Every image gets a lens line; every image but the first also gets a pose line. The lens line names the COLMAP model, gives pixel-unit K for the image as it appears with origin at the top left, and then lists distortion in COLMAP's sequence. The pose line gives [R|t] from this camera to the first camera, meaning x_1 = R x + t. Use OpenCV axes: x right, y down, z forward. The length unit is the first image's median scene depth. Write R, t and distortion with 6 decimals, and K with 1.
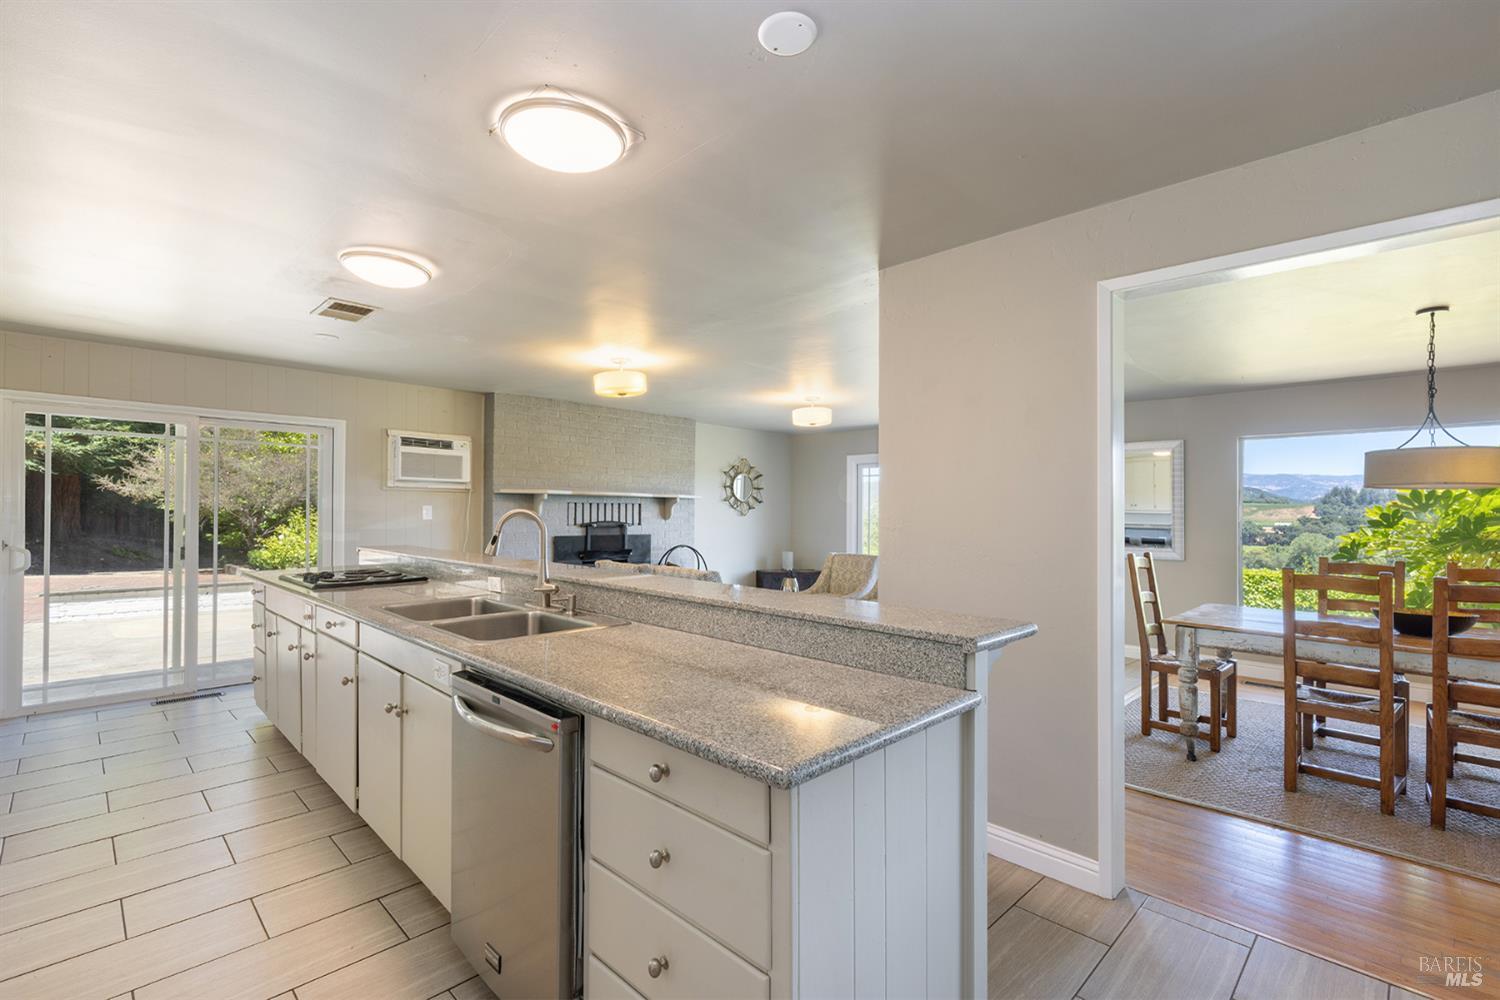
lens RADIAL K [[674.4, 0, 750.4], [0, 674.4, 507.3], [0, 0, 1]] dist [-0.001137, -0.000021]
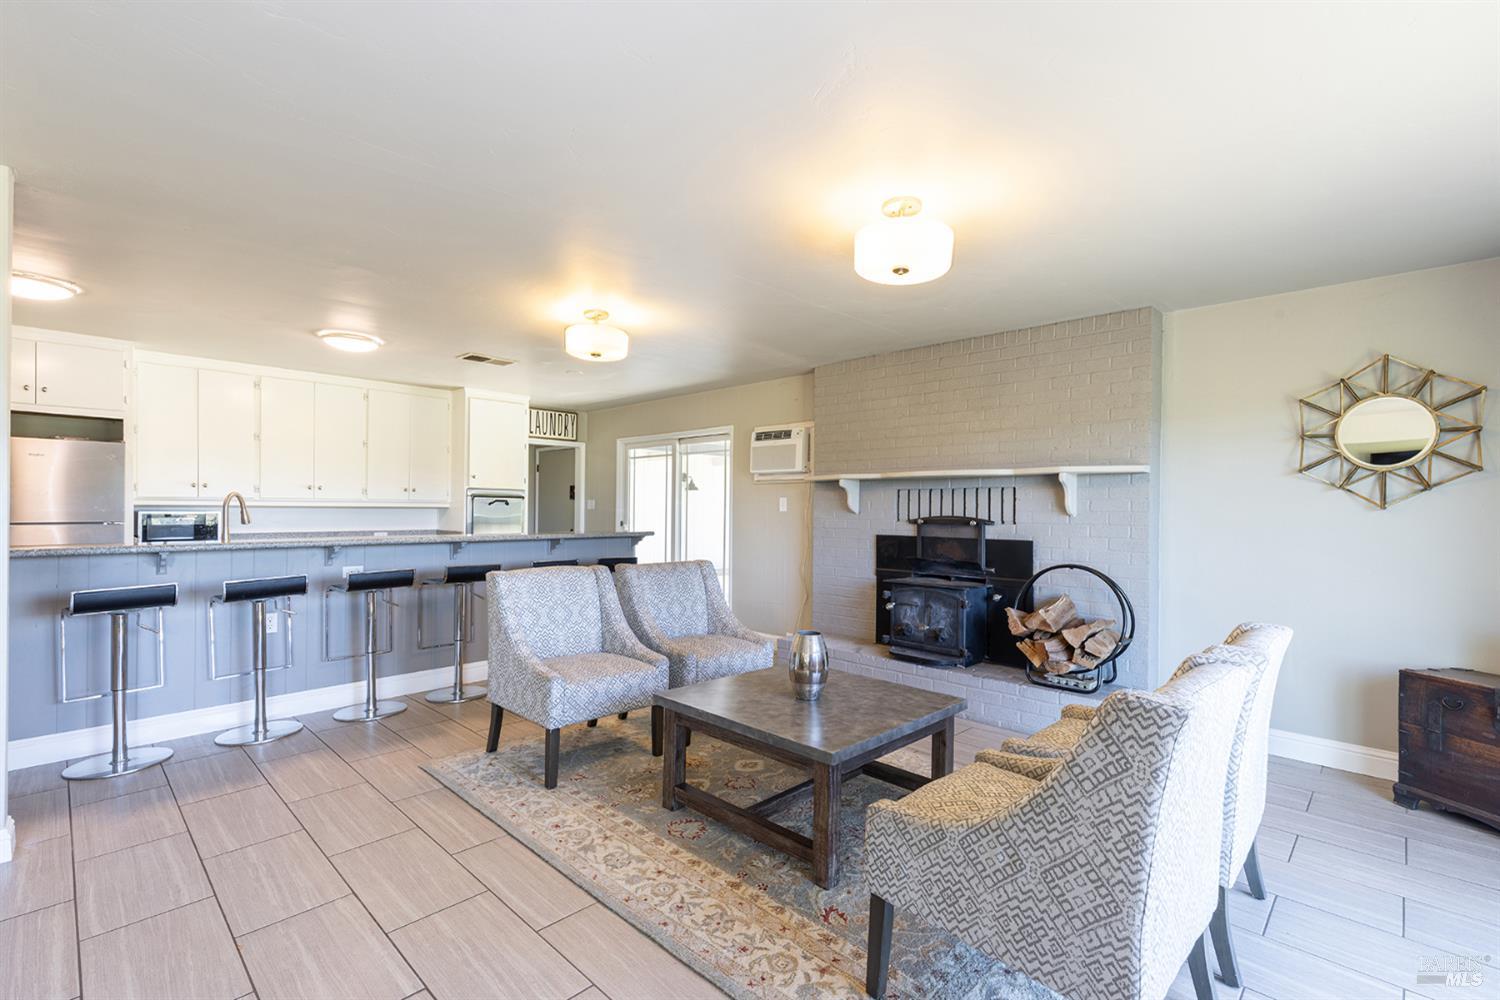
lens RADIAL K [[674.4, 0, 750.5], [0, 674.4, 505.2], [0, 0, 1]] dist [-0.001137, -0.000021]
pose [[0.019062, -0.009020, -0.999778, 0.438343], [0.006260, 0.999941, -0.008902, 0.014945], [0.999799, -0.006089, 0.019117, 0.790778]]
